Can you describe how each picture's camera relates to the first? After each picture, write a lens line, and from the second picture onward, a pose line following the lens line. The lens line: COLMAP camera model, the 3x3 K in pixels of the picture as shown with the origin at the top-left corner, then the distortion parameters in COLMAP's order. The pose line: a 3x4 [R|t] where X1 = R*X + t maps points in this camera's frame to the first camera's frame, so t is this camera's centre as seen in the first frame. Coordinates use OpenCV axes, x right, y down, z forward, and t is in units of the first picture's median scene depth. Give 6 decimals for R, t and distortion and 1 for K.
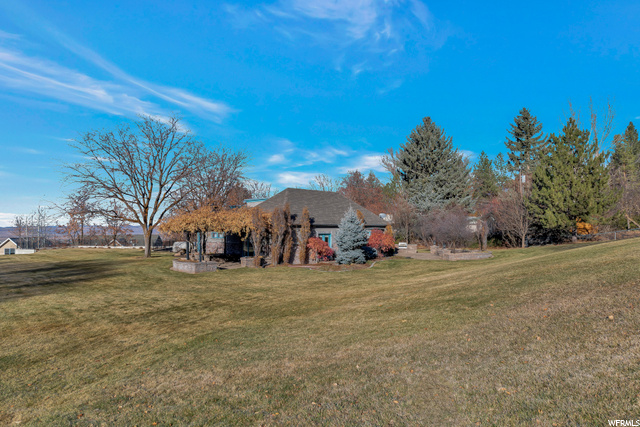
lens RADIAL K [[422.5, 0, 320.0], [0, 422.5, 213.5], [0, 0, 1]] dist [0.000573, -0.001088]
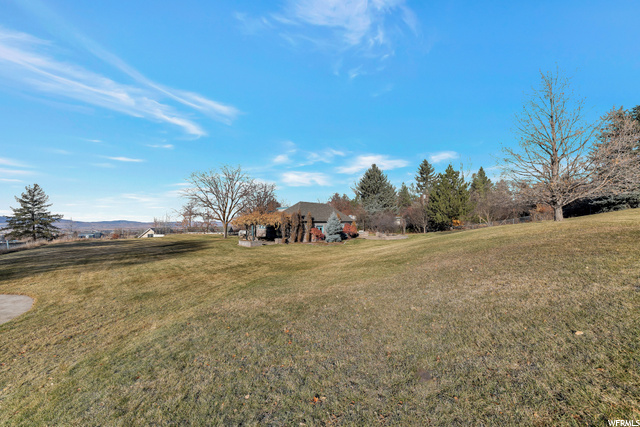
lens RADIAL K [[223.9, 0, 320.0], [0, 223.9, 213.5], [0, 0, 1]] dist [-0.000397, -0.000019]
pose [[0.999917, -0.000523, 0.012842, -0.000078], [0.000618, 0.999972, -0.007452, 0.000315], [-0.012838, 0.007459, 0.999890, 0.004371]]
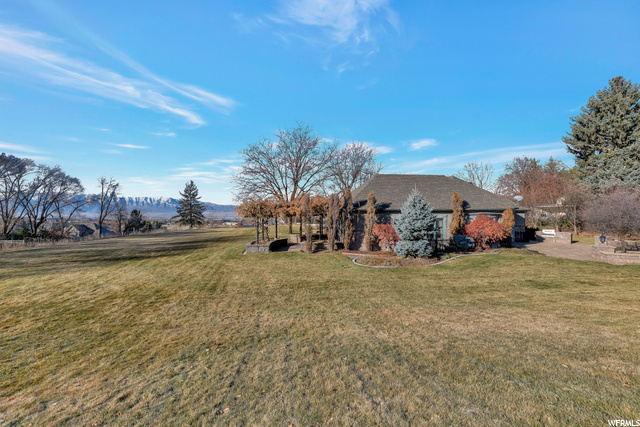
lens RADIAL K [[256.8, 0, 320.0], [0, 256.8, 213.5], [0, 0, 1]] dist [-0.001840, -0.000338]
pose [[0.782236, 0.003180, -0.622974, 0.135356], [0.024371, 0.999065, 0.035702, 0.006960], [0.622505, -0.043110, 0.781428, 0.284367]]
